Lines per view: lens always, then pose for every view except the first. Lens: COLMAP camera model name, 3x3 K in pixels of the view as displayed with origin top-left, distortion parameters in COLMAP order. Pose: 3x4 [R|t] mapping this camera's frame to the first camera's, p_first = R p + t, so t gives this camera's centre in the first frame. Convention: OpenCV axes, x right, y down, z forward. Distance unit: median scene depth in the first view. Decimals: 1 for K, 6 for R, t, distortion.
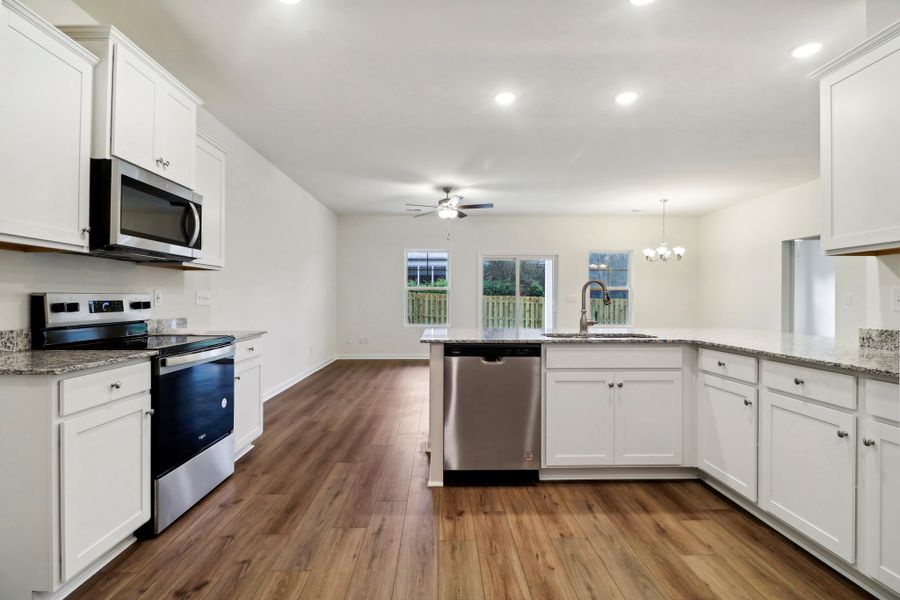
lens RADIAL K [[423.5, 0, 449.3], [0, 423.5, 296.5], [0, 0, 1]] dist [0.000880, -0.001067]
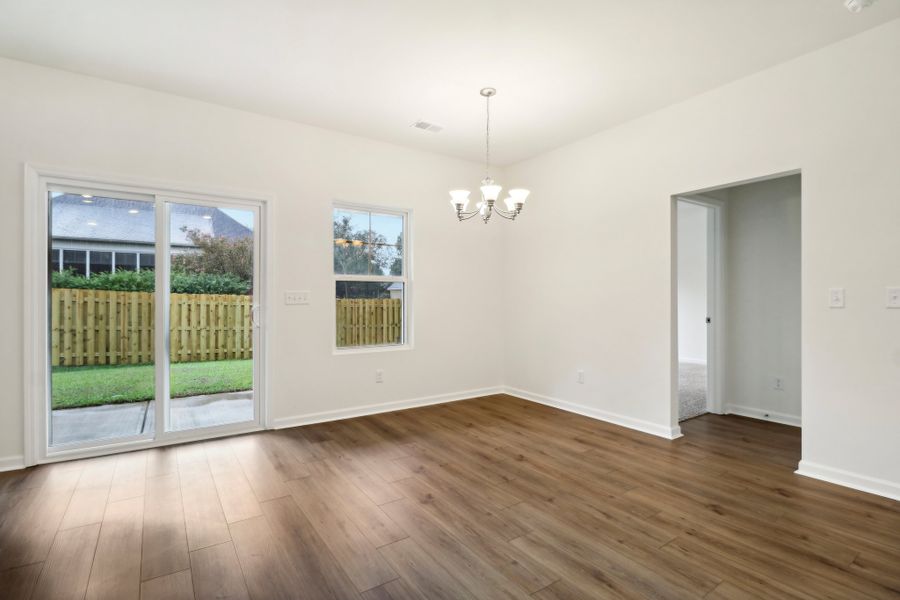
lens RADIAL K [[423.5, 0, 445.6], [0, 423.5, 296.7], [0, 0, 1]] dist [0.000880, -0.001067]
pose [[0.839026, 0.006653, 0.544050, 0.079437], [-0.005555, 0.999978, -0.003661, 0.002586], [-0.544062, 0.000050, 0.839045, 0.238482]]
